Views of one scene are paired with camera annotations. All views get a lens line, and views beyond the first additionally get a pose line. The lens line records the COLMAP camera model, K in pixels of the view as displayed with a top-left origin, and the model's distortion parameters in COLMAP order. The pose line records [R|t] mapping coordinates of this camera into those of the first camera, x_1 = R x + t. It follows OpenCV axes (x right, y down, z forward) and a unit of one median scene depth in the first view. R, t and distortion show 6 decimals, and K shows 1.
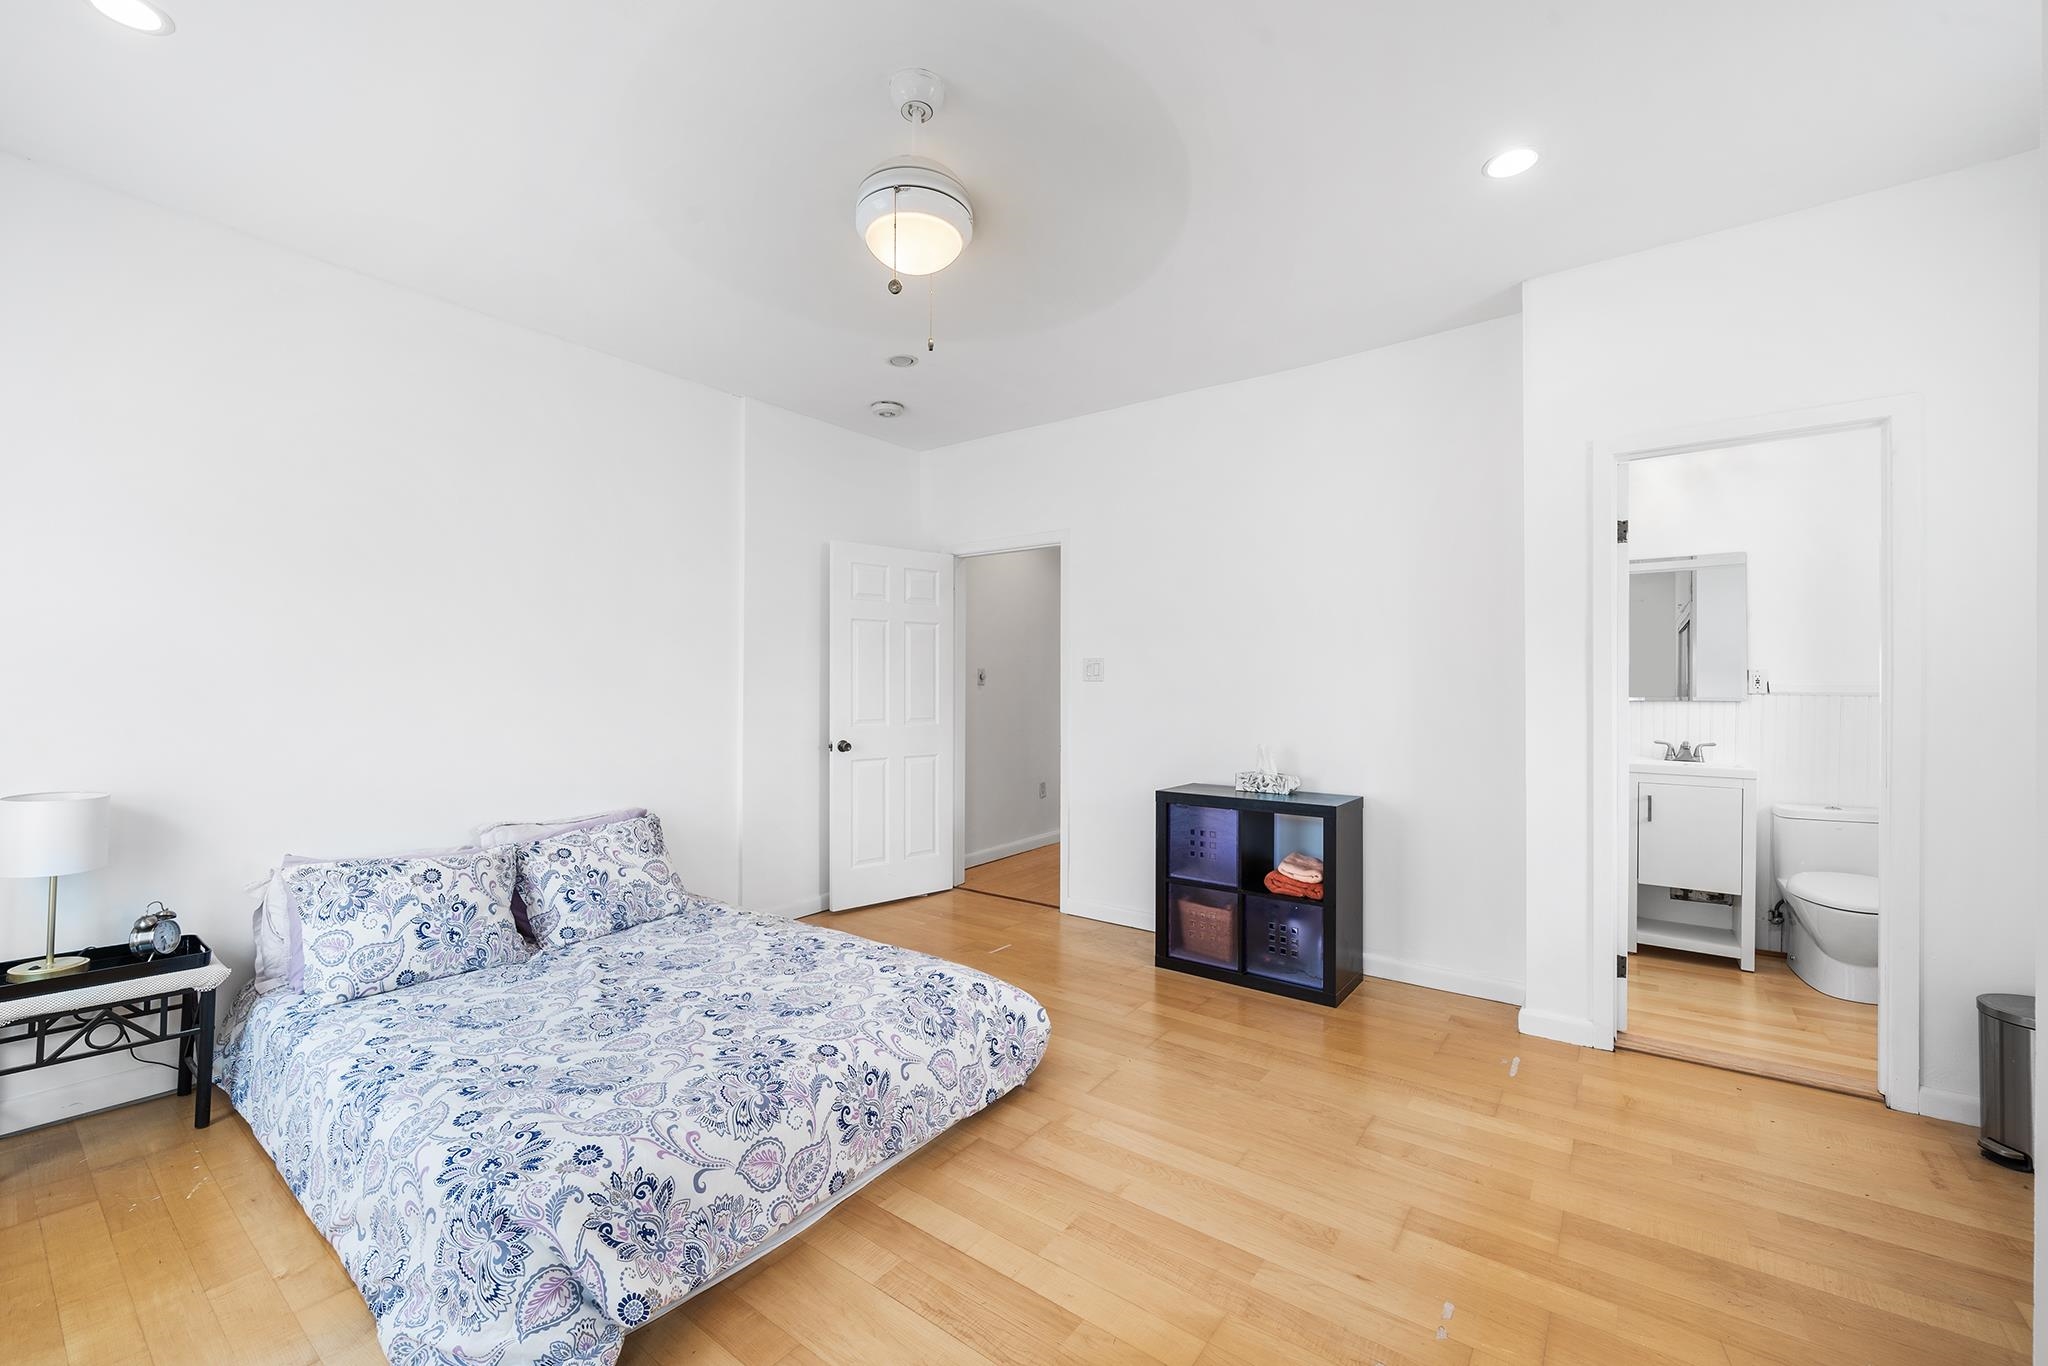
lens RADIAL K [[832.7, 0, 1010.7], [0, 832.7, 682.9], [0, 0, 1]] dist [-0.000419, -0.000175]
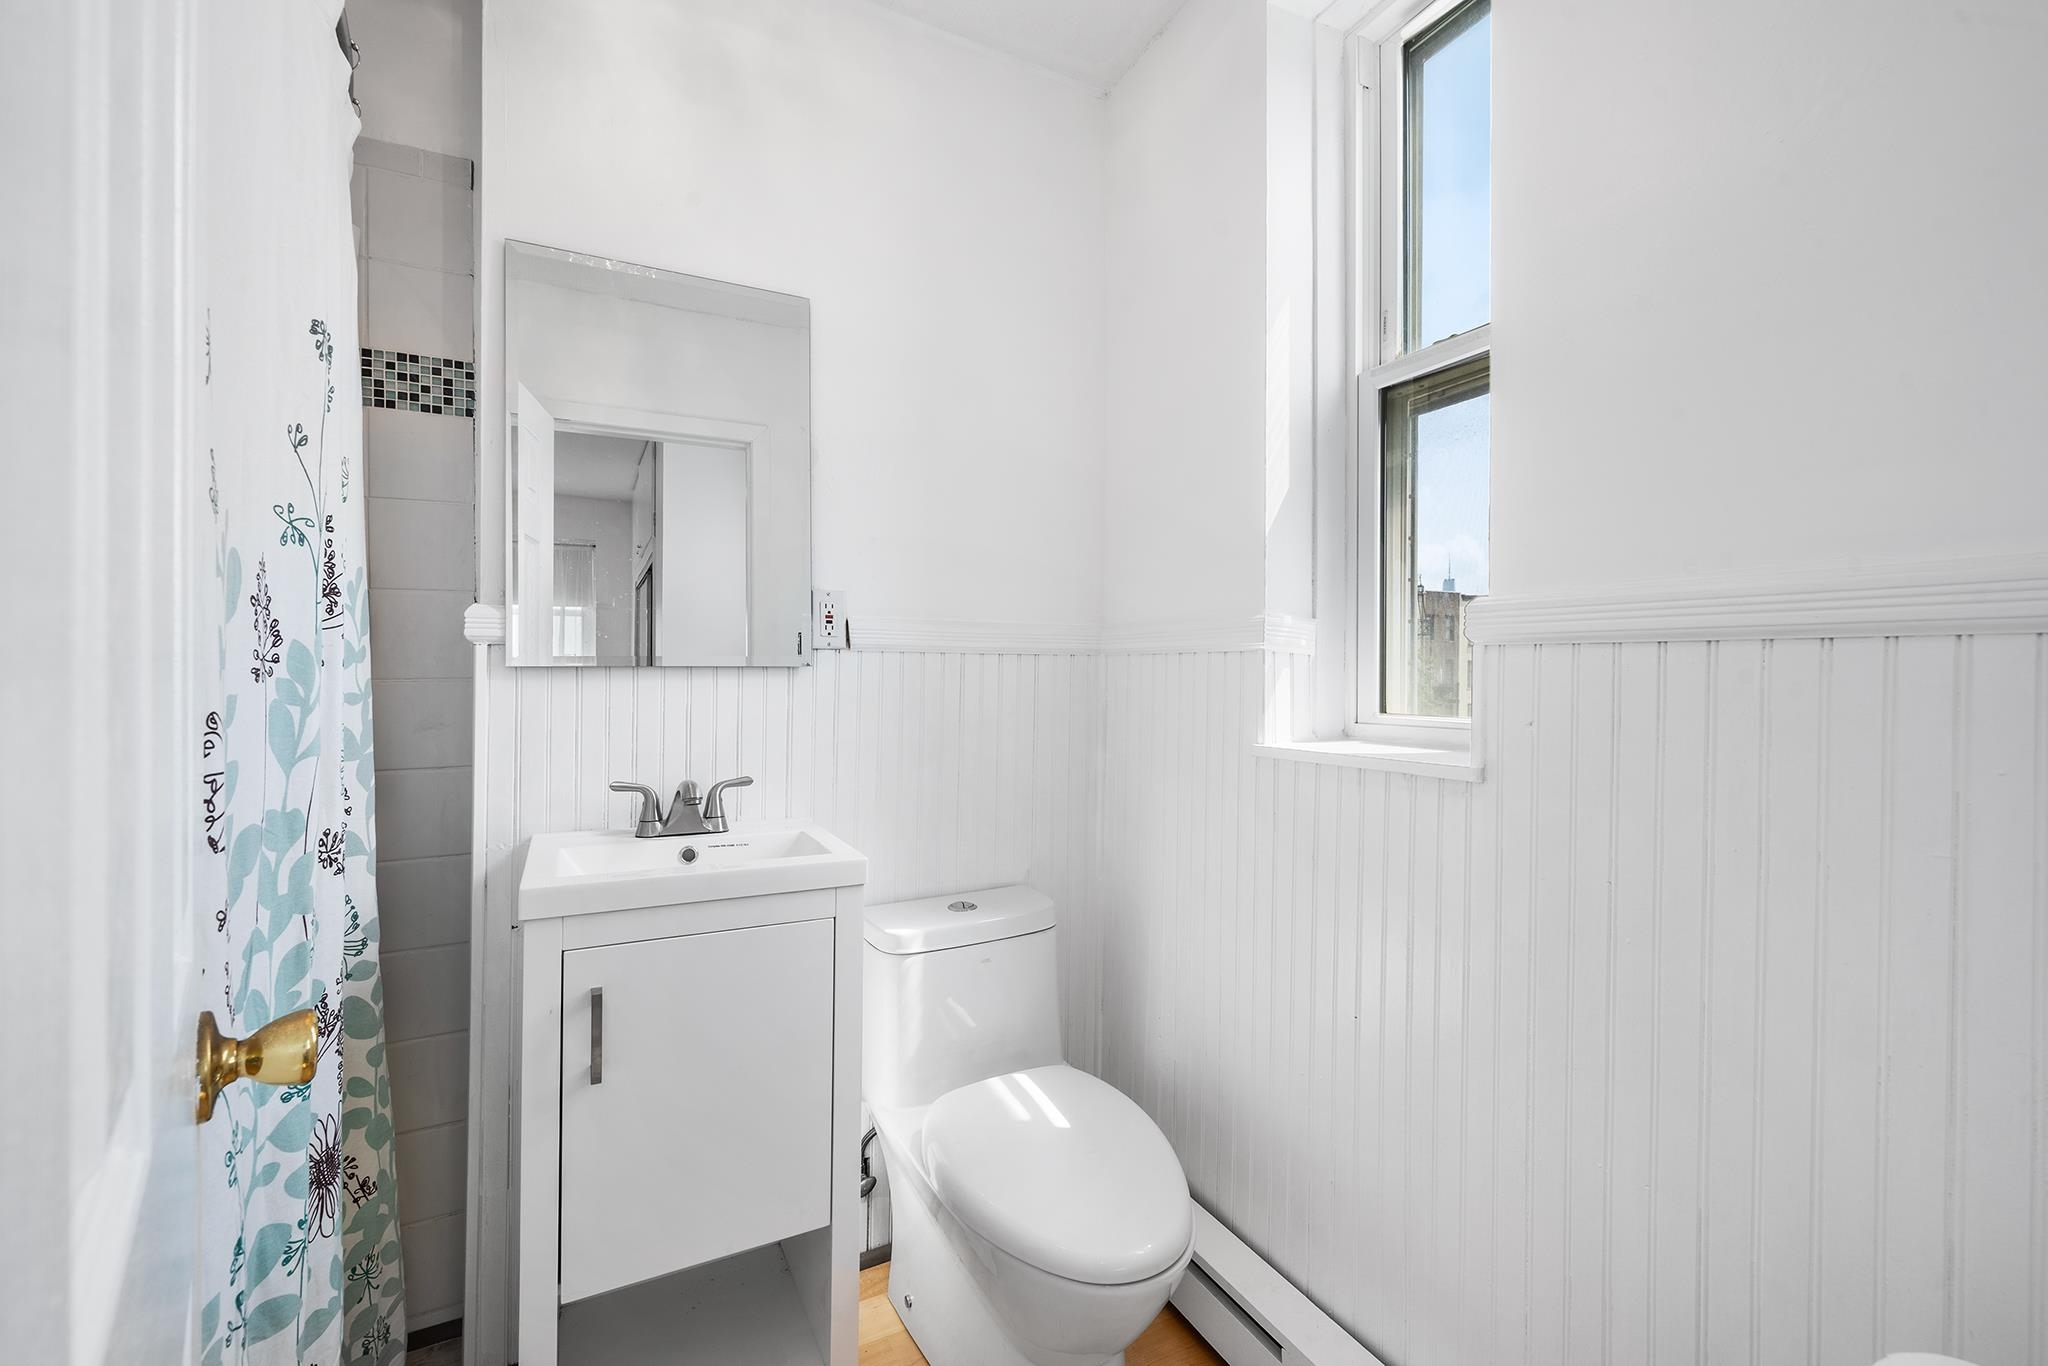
lens RADIAL K [[832.7, 0, 1010.7], [0, 832.7, 682.9], [0, 0, 1]] dist [-0.000419, -0.000175]
pose [[0.446475, -0.013599, 0.894693, 0.557403], [-0.007617, 0.999791, 0.018997, 0.021159], [-0.894764, -0.015297, 0.446278, 0.721467]]
